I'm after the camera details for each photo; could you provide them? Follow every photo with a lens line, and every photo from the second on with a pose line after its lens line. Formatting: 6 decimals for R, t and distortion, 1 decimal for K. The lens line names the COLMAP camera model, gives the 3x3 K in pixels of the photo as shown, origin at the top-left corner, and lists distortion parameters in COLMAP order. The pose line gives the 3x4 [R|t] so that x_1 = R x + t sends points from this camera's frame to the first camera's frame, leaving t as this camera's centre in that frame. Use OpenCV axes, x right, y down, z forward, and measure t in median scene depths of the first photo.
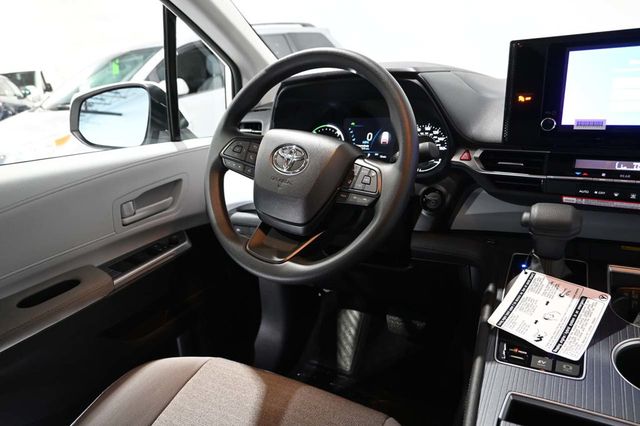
lens RADIAL K [[429.0, 0, 320.0], [0, 429.0, 213.0], [0, 0, 1]] dist [-0.001089, -0.001191]
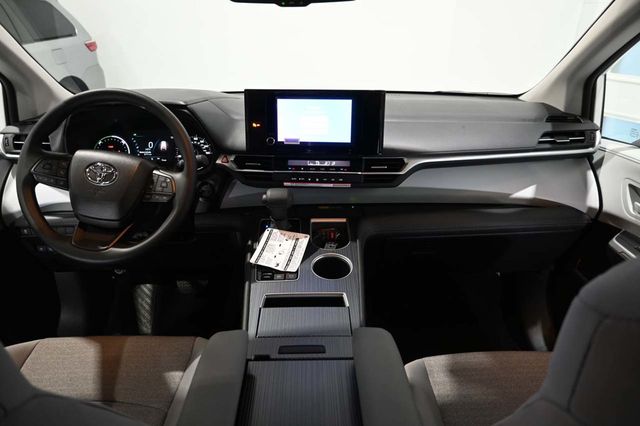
lens RADIAL K [[429.0, 0, 320.0], [0, 429.0, 213.0], [0, 0, 1]] dist [-0.001089, -0.001191]
pose [[0.849547, -0.128073, 0.511730, -0.189770], [0.095395, 0.991385, 0.089749, -0.056492], [-0.518816, -0.027429, 0.854446, -0.515248]]
